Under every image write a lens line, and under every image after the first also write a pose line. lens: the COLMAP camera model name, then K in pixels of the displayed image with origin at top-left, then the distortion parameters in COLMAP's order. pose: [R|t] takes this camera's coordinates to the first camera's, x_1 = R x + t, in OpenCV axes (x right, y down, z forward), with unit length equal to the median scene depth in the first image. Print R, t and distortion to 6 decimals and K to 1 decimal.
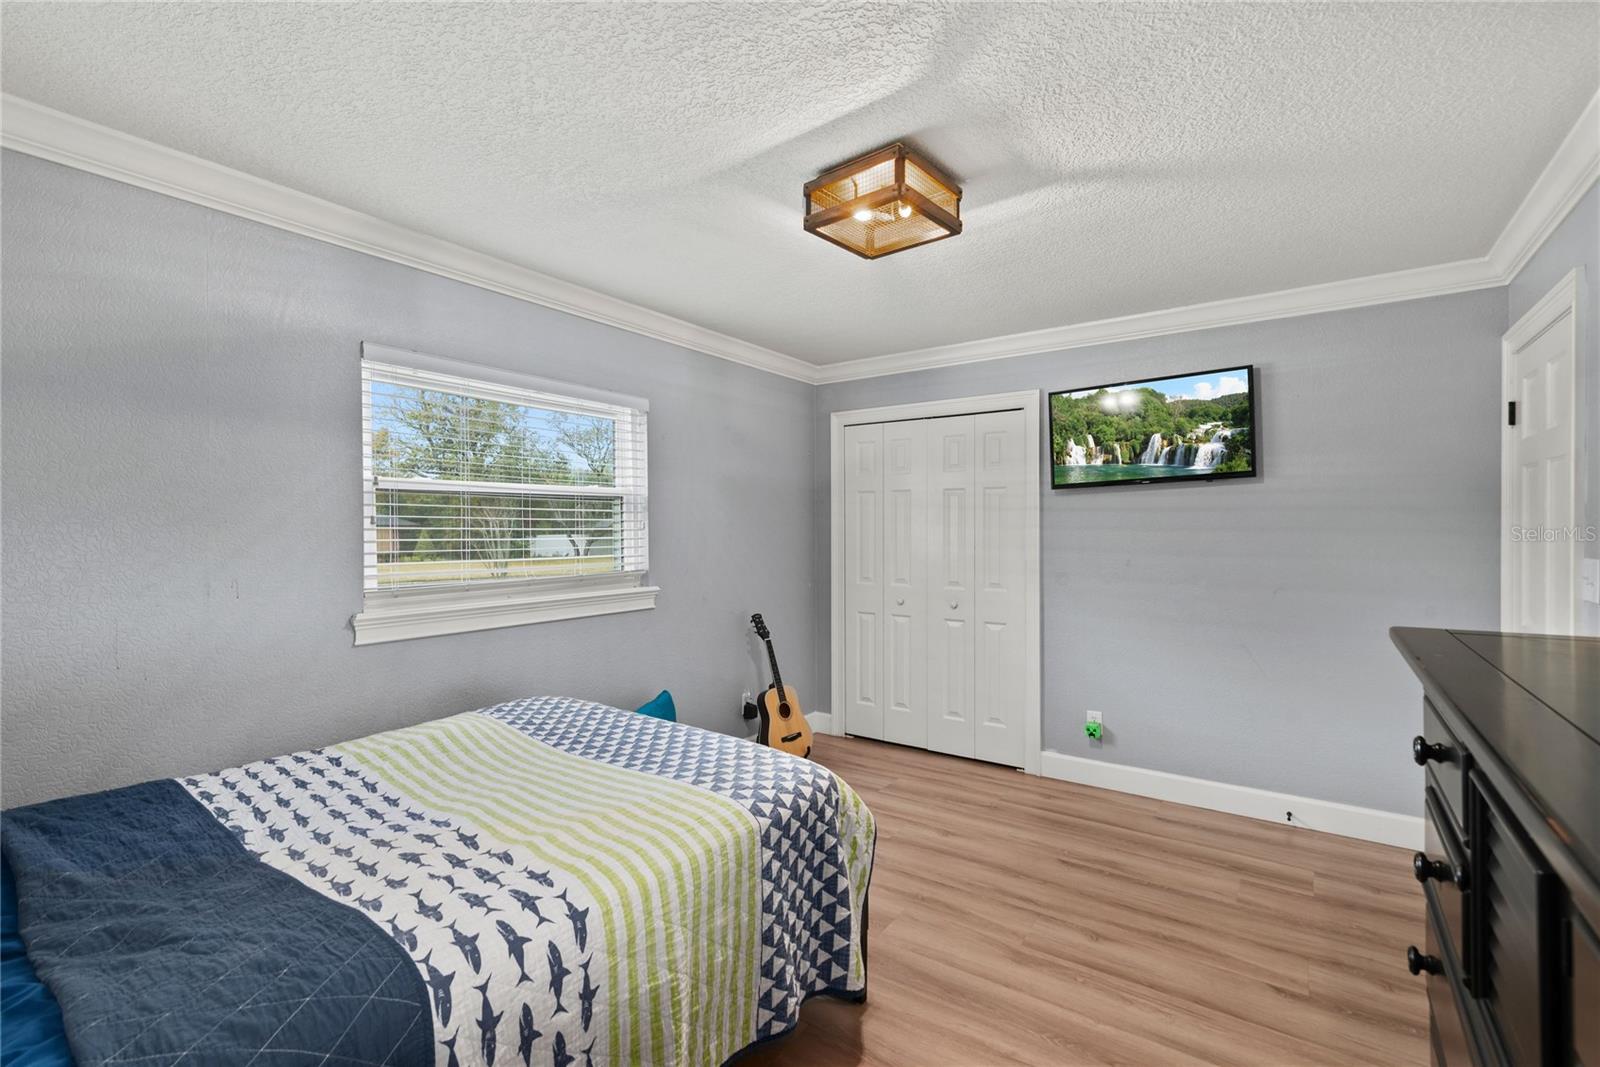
lens RADIAL K [[722.5, 0, 802.4], [0, 722.5, 531.1], [0, 0, 1]] dist [0.016047, -0.000306]
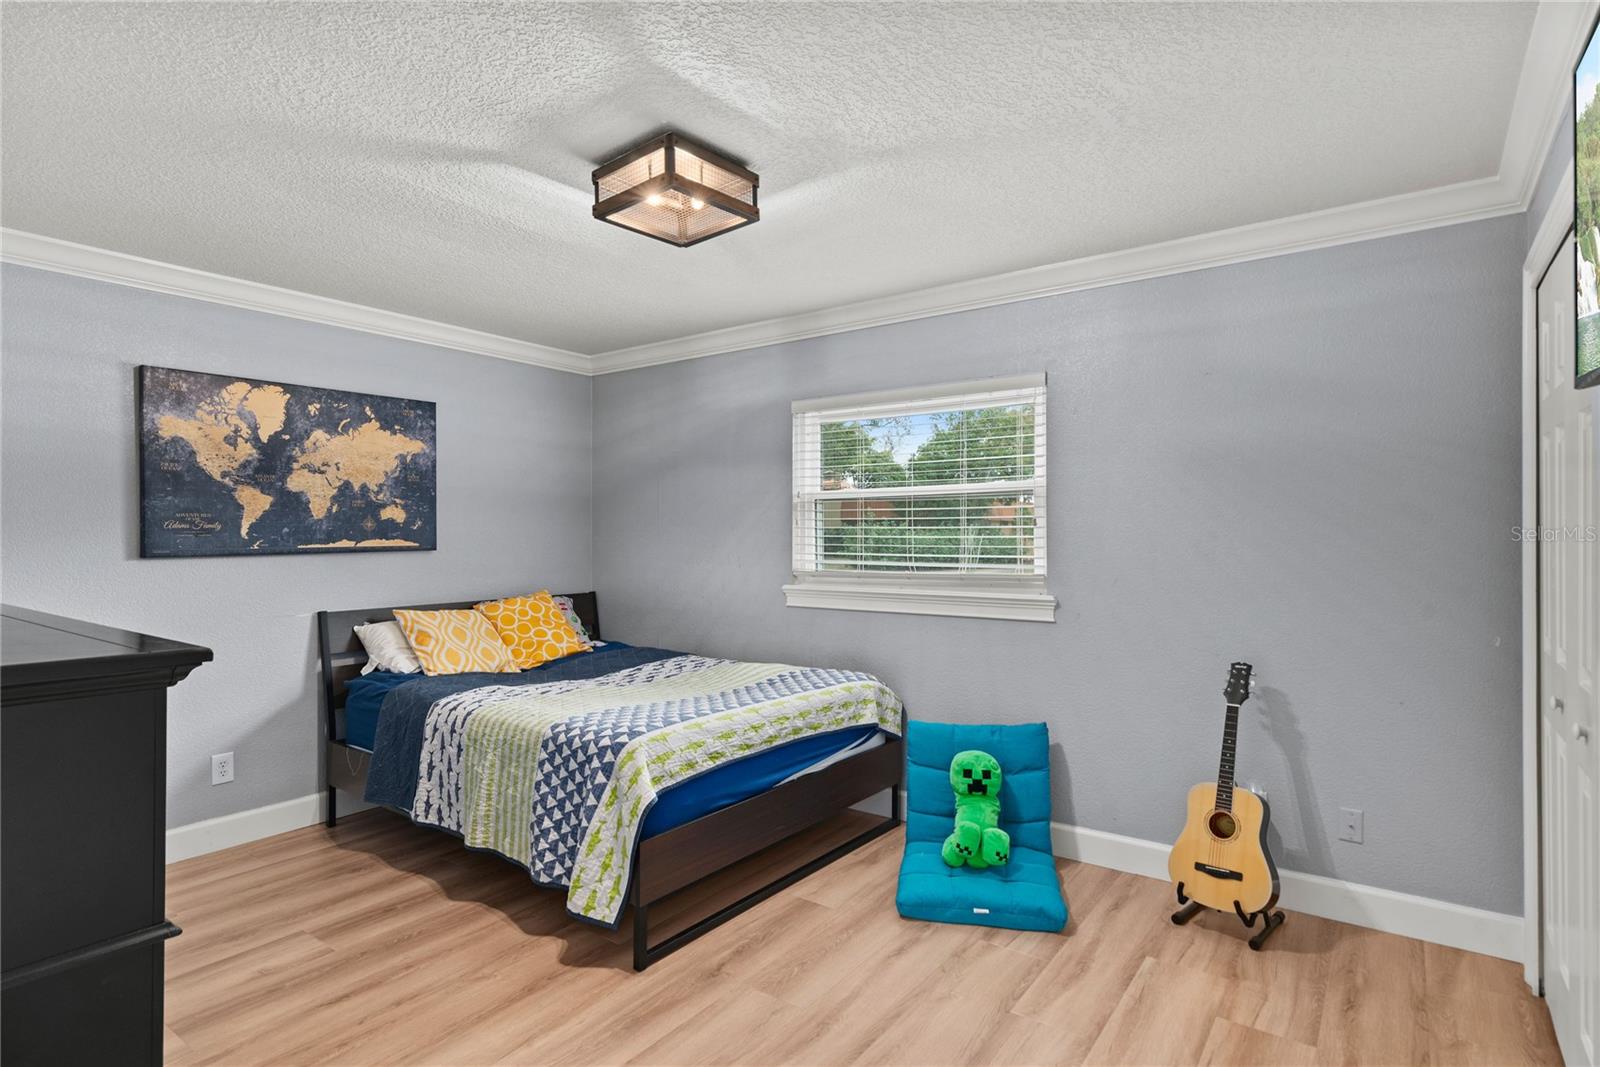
lens RADIAL K [[820.4, 0, 804.1], [0, 820.4, 530.5], [0, 0, 1]] dist [0.024479, 0.000443]
pose [[-0.012768, 0.003384, -0.999913, 1.146811], [-0.001318, 0.999993, 0.003401, -0.002800], [0.999918, 0.001361, -0.012764, 1.119134]]
